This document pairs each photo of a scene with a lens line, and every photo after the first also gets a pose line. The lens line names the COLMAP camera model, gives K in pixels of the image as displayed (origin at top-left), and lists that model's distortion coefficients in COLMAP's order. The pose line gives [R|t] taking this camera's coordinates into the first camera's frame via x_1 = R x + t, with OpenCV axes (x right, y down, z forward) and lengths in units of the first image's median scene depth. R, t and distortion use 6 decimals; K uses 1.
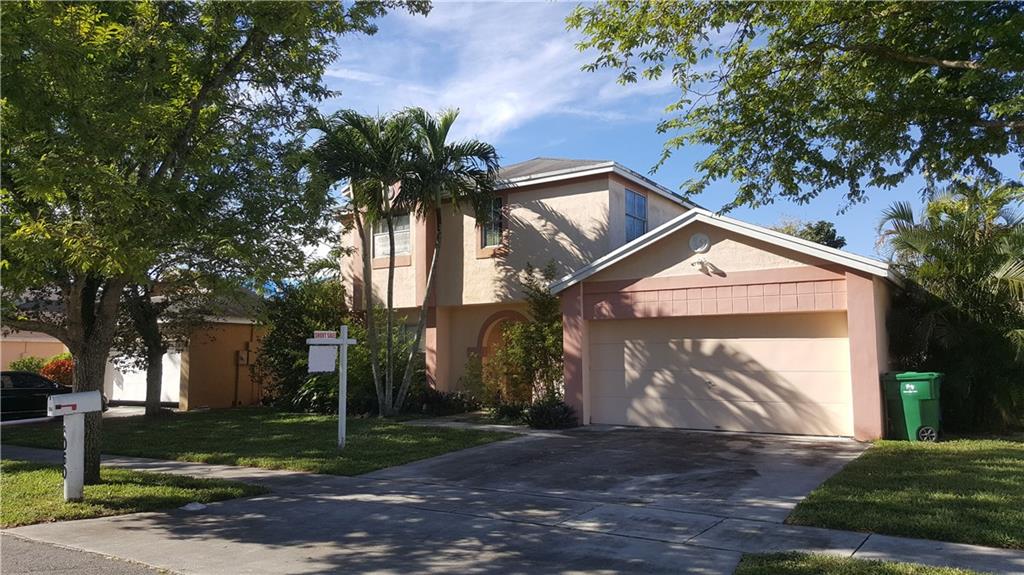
lens RADIAL K [[780.0, 0, 512.0], [0, 780.0, 287.5], [0, 0, 1]] dist [0.002881, 0.002038]
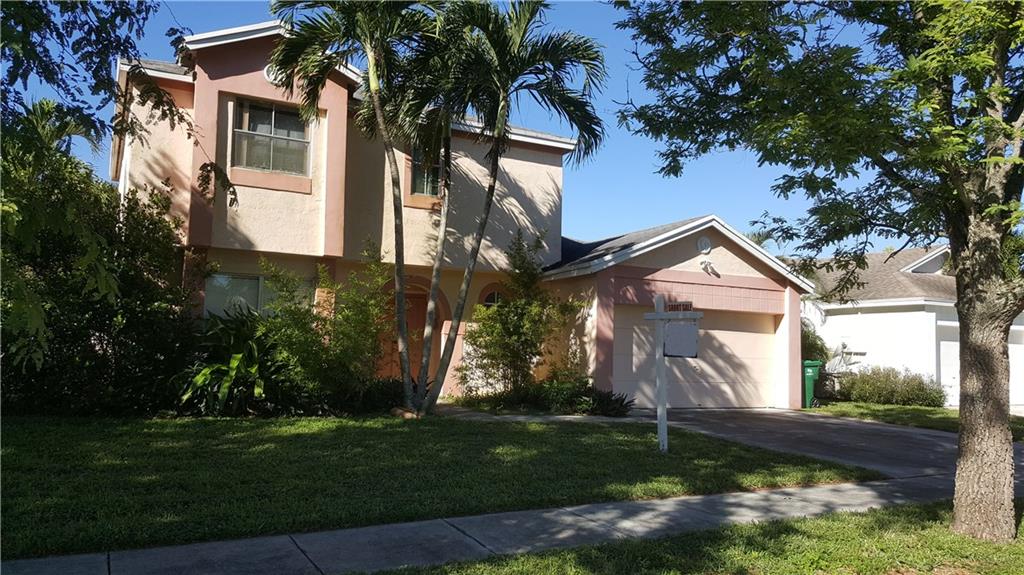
lens RADIAL K [[780.0, 0, 512.0], [0, 780.0, 287.5], [0, 0, 1]] dist [0.002881, 0.002038]
pose [[0.502199, 0.082288, 0.860828, -0.843620], [-0.128764, 0.991480, -0.019657, 0.060607], [-0.855111, -0.100972, 0.508517, 0.621897]]
